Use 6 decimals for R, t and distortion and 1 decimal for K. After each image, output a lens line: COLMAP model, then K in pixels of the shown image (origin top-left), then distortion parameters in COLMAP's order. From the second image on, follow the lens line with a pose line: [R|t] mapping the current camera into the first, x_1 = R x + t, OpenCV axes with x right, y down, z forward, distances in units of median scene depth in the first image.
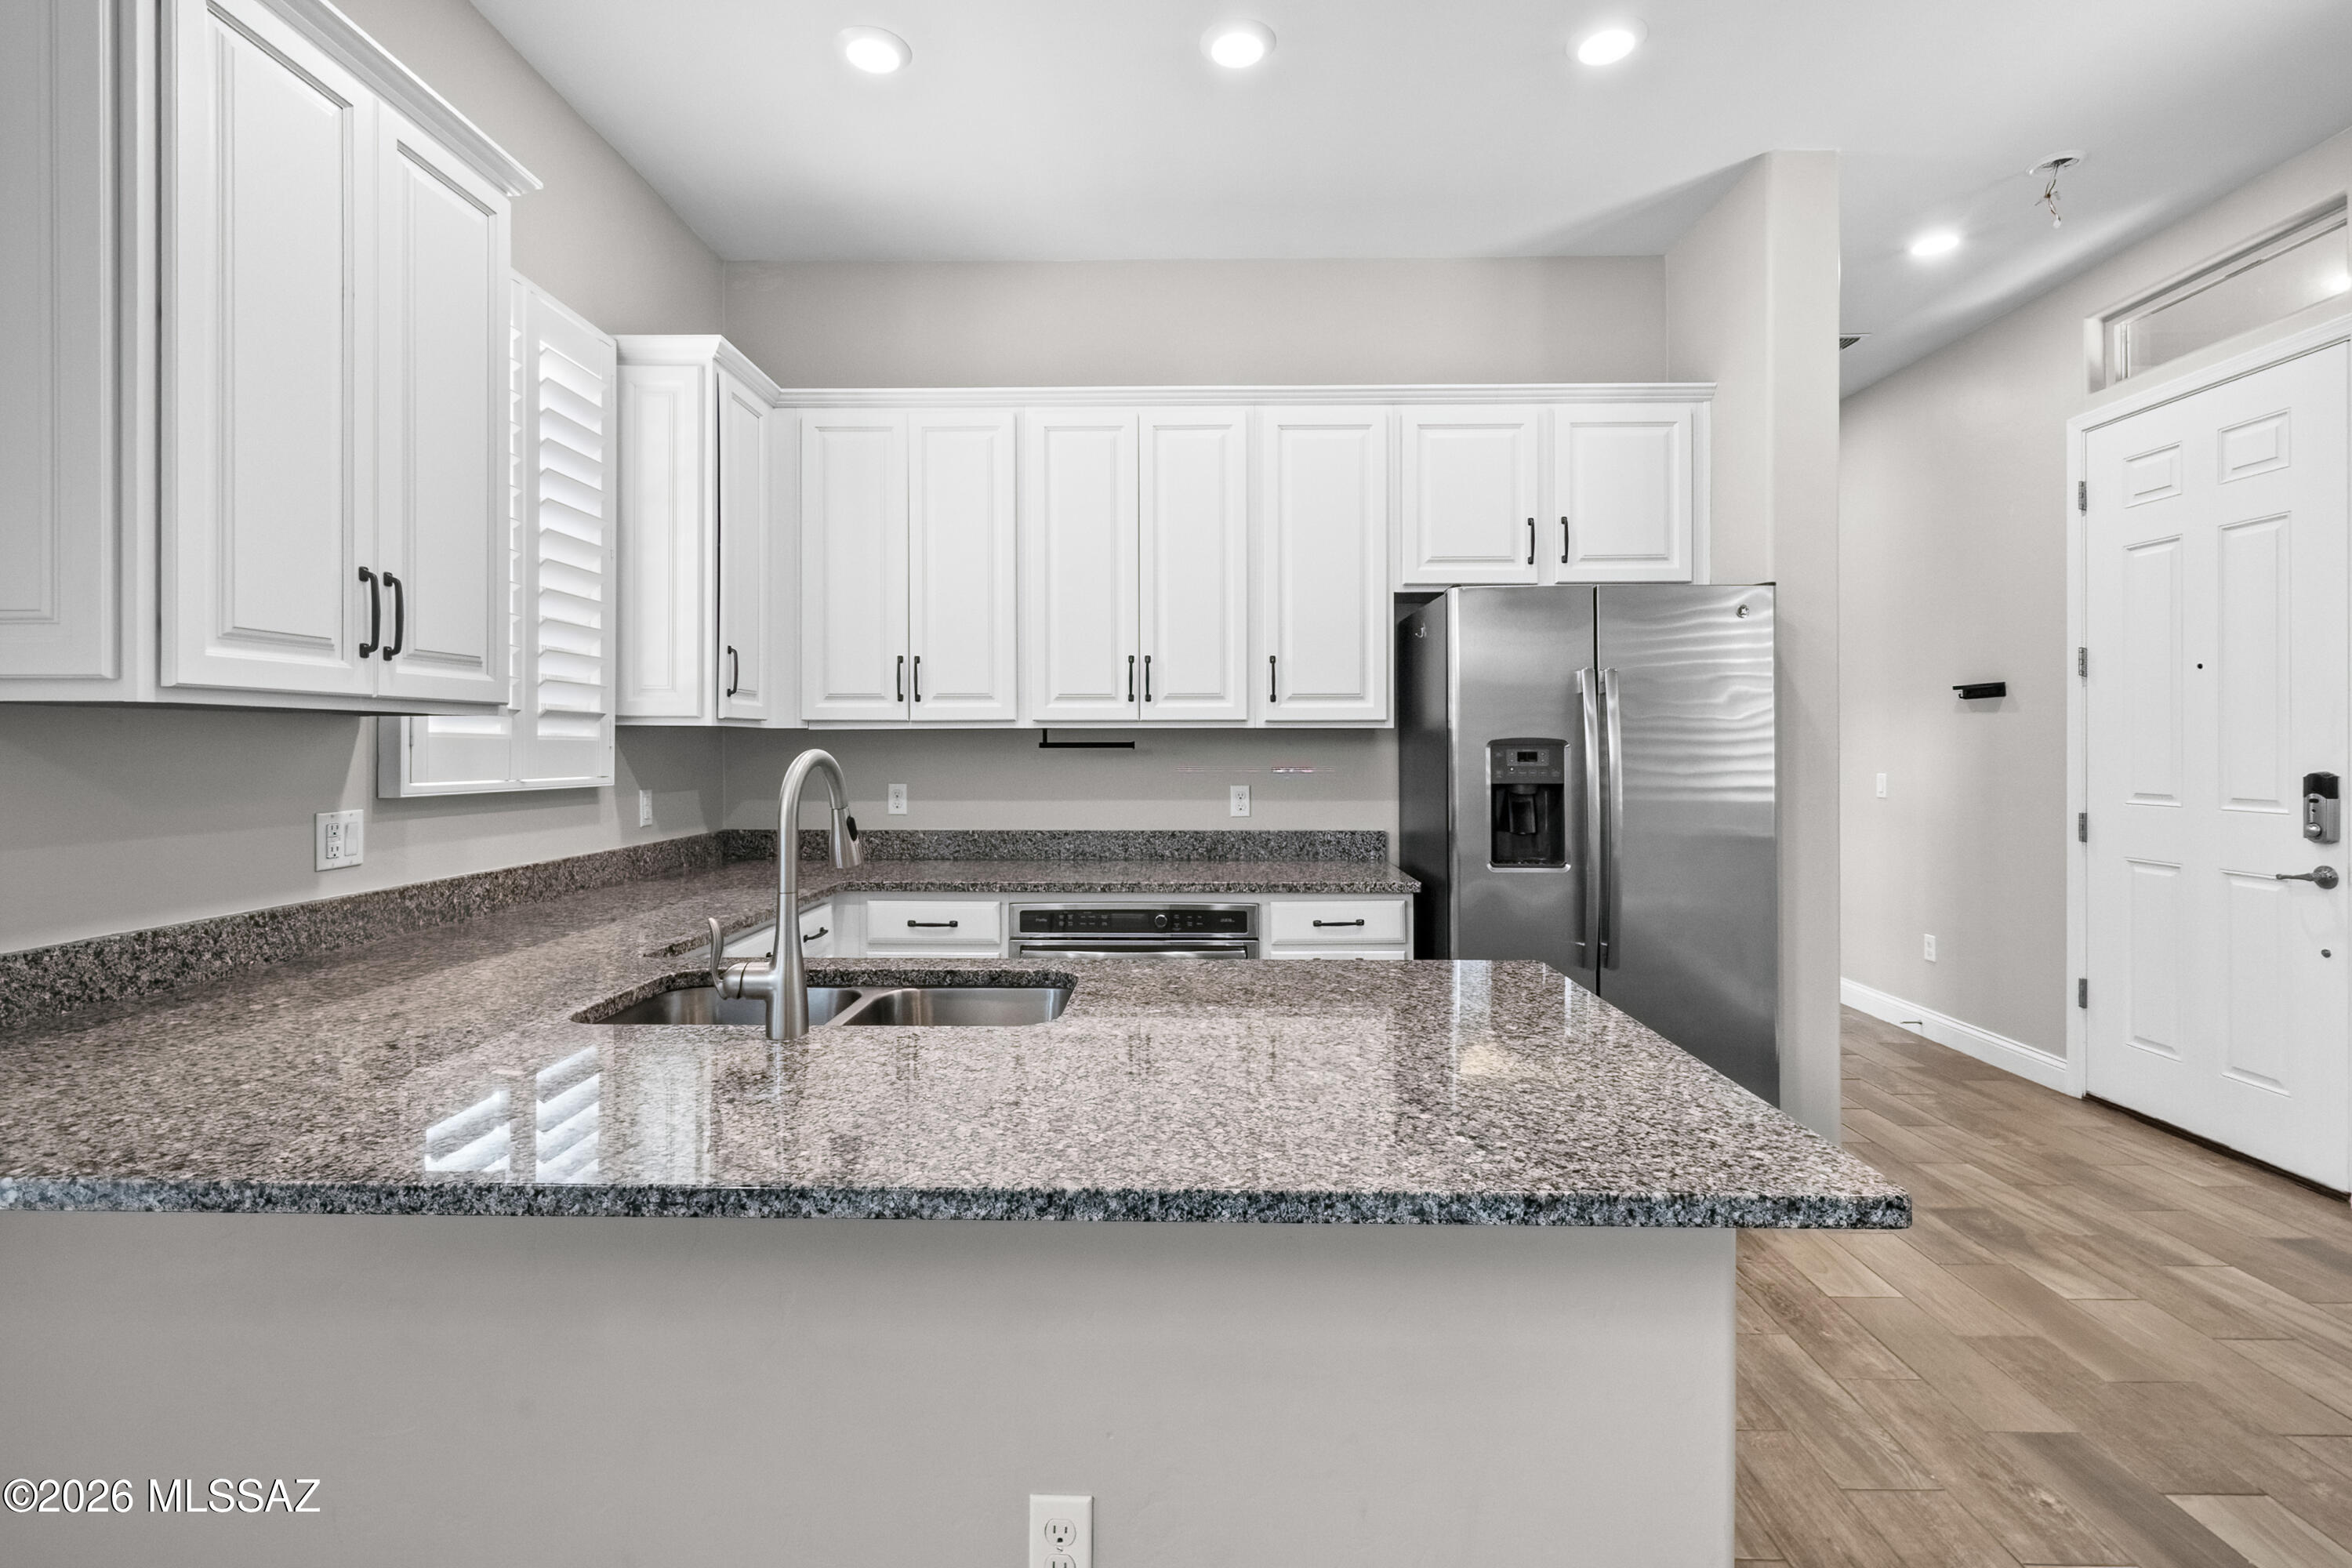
lens RADIAL K [[1057.4, 0, 1174.6], [0, 1057.4, 747.2], [0, 0, 1]] dist [0.008163, -0.004436]
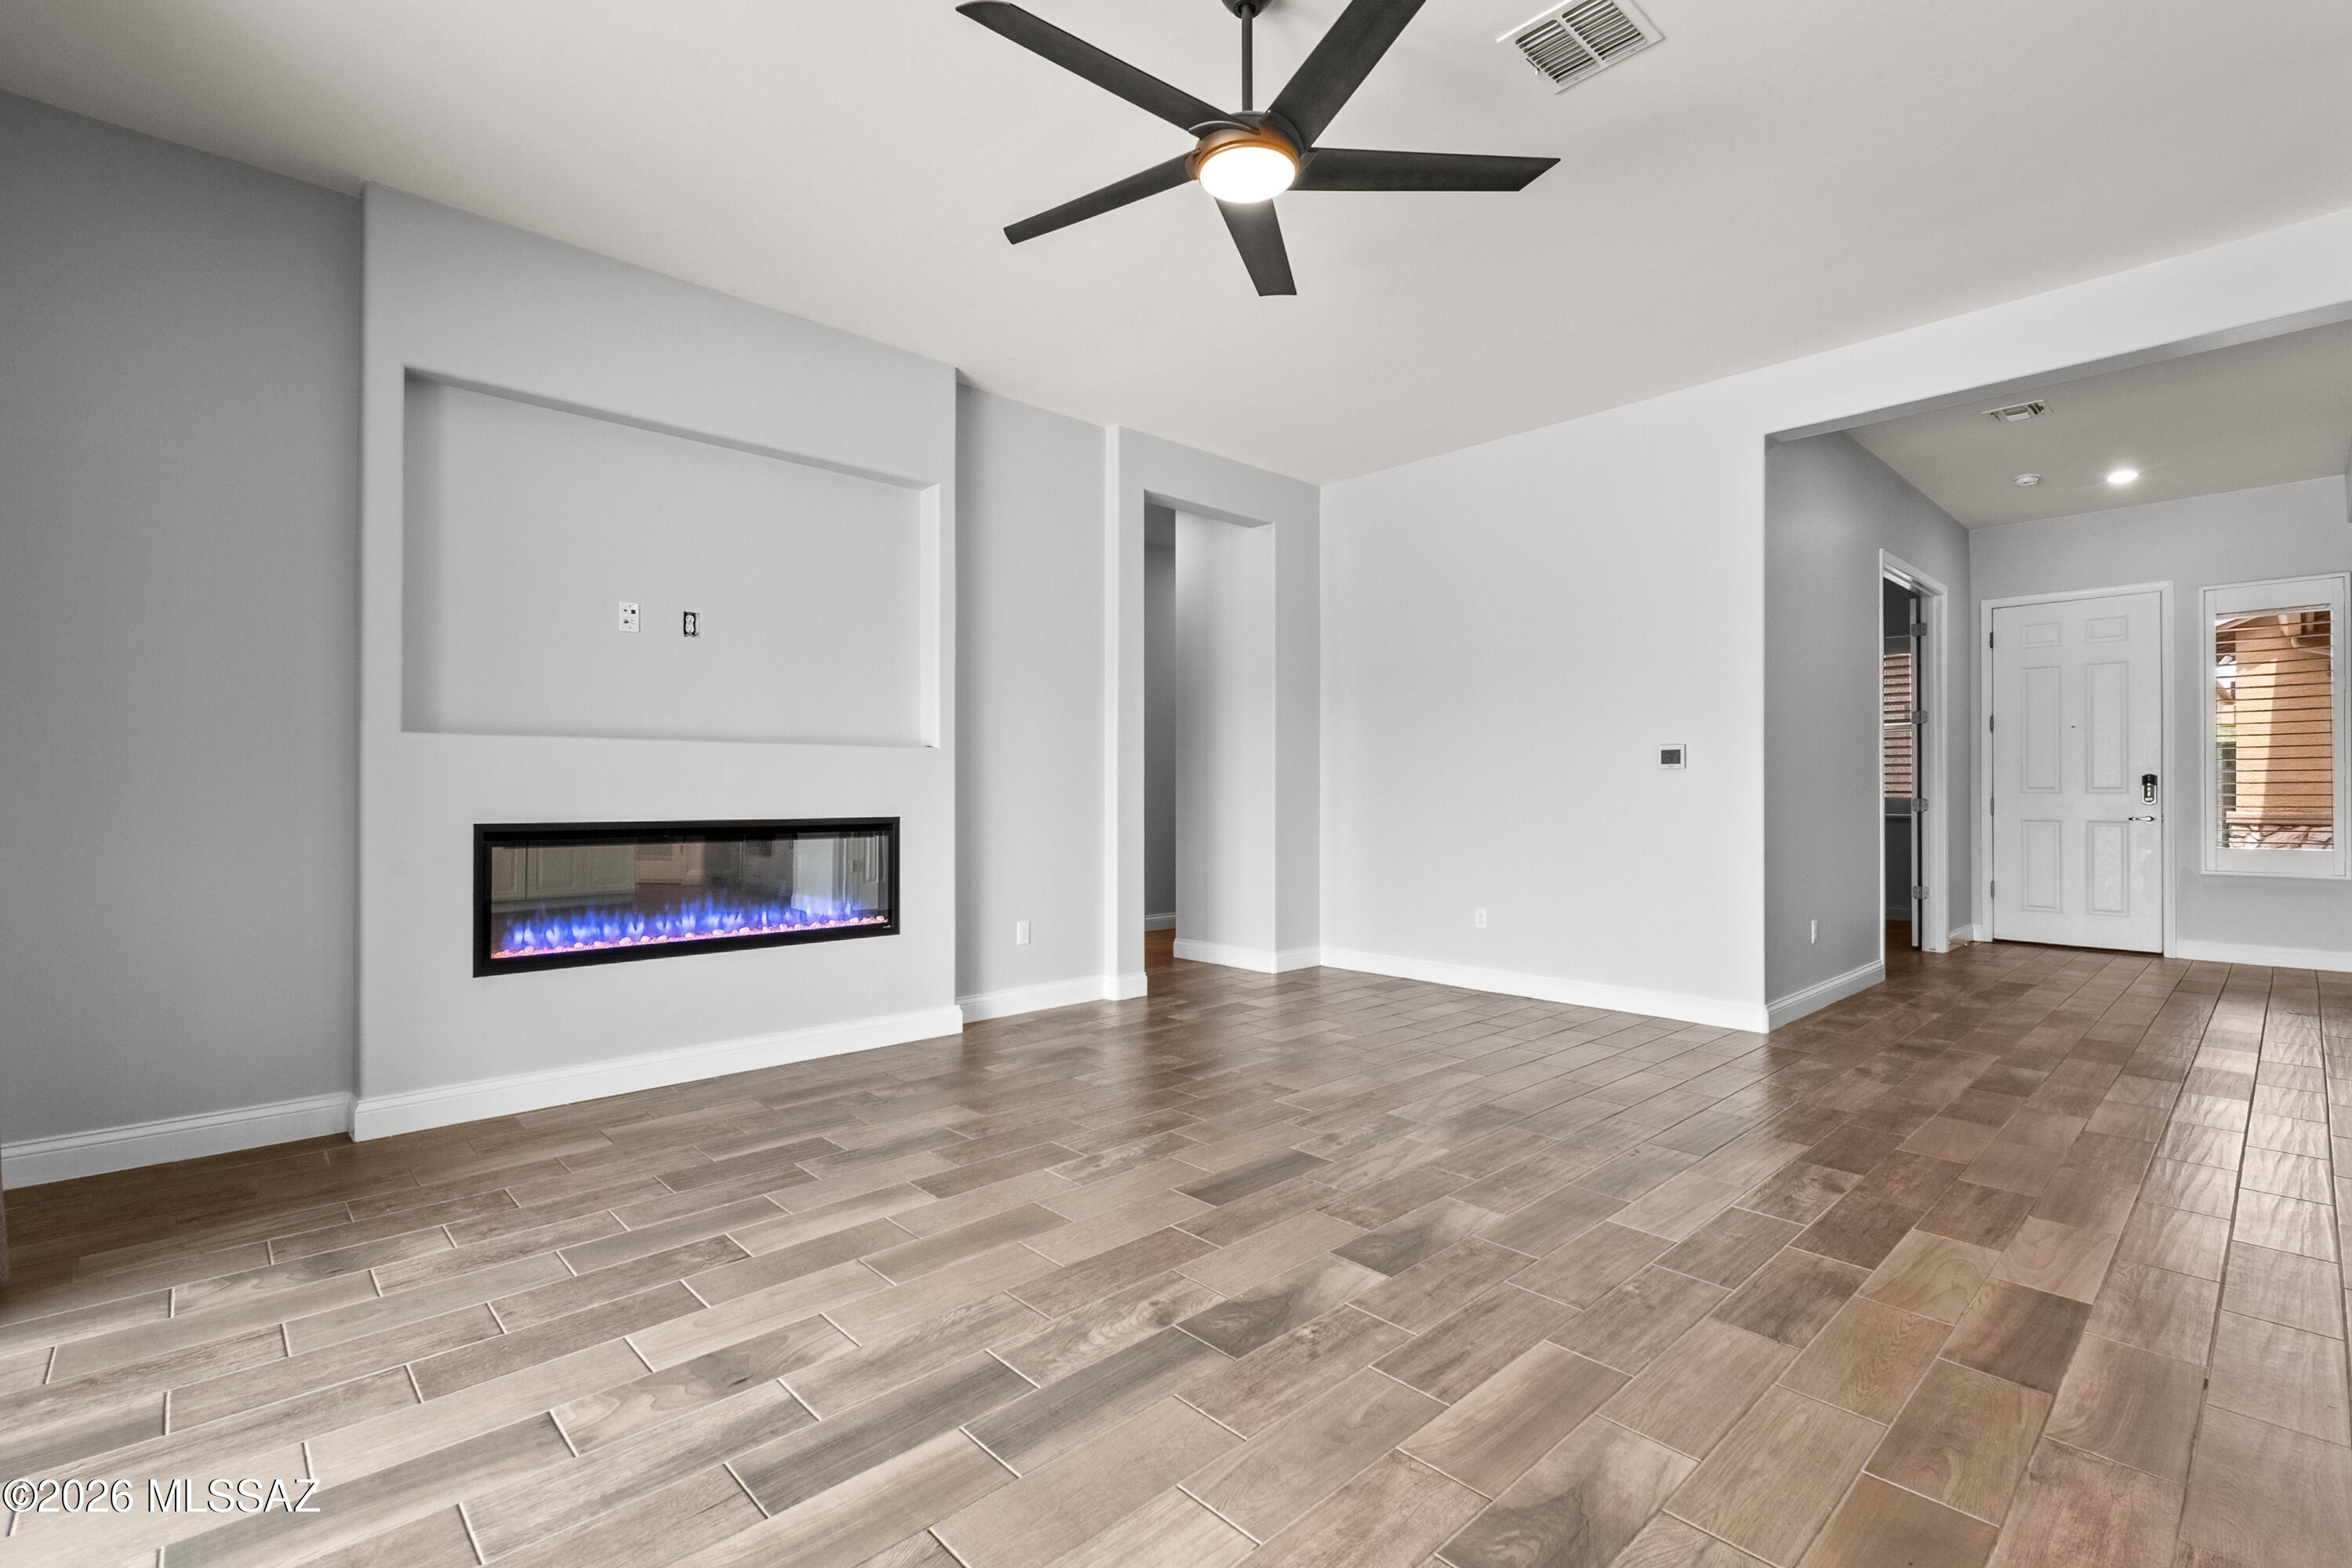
lens RADIAL K [[1057.4, 0, 1171.8], [0, 1057.4, 787.9], [0, 0, 1]] dist [0.008163, -0.004436]
pose [[0.714831, 0.003607, 0.699288, -1.949653], [-0.001682, 0.999993, -0.003439, 0.062805], [-0.699295, 0.001282, 0.714832, 0.780218]]
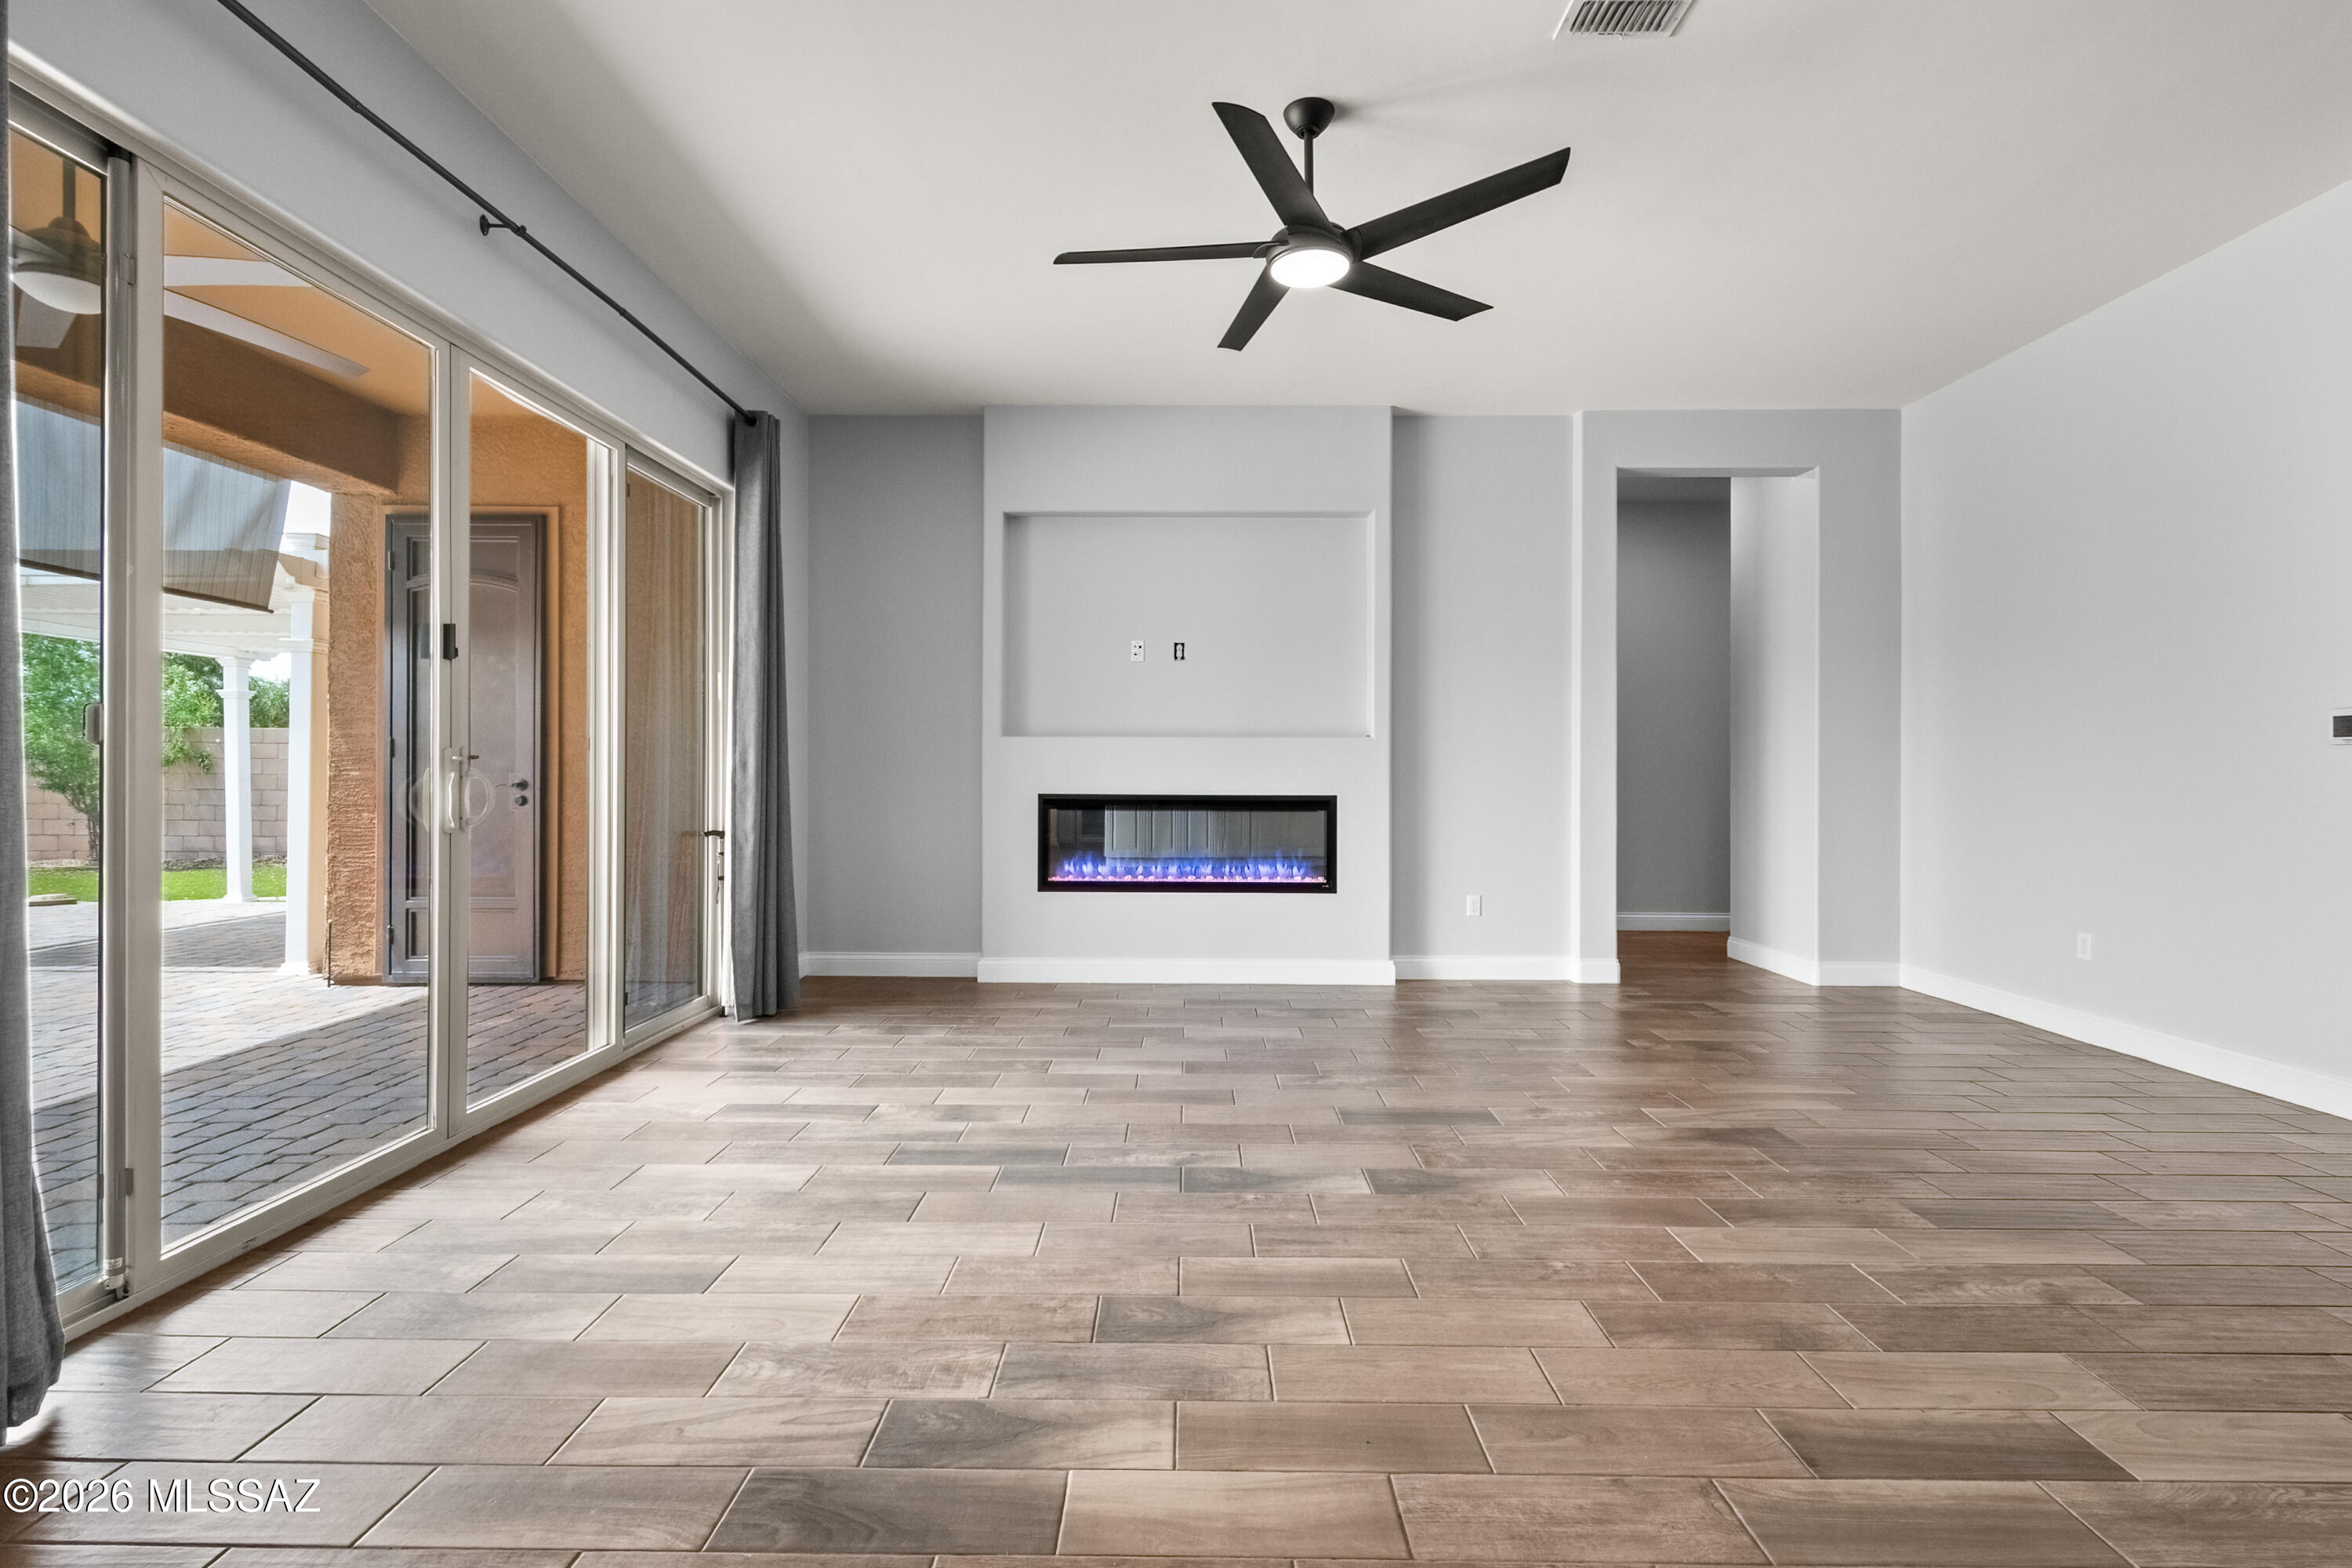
lens RADIAL K [[1057.4, 0, 1169.2], [0, 1057.4, 772.9], [0, 0, 1]] dist [0.008163, -0.004436]
pose [[0.999965, 0.005569, 0.006284, -1.488545], [-0.005570, 0.999984, 0.000088, 0.062456], [-0.006283, -0.000123, 0.999980, 0.341690]]
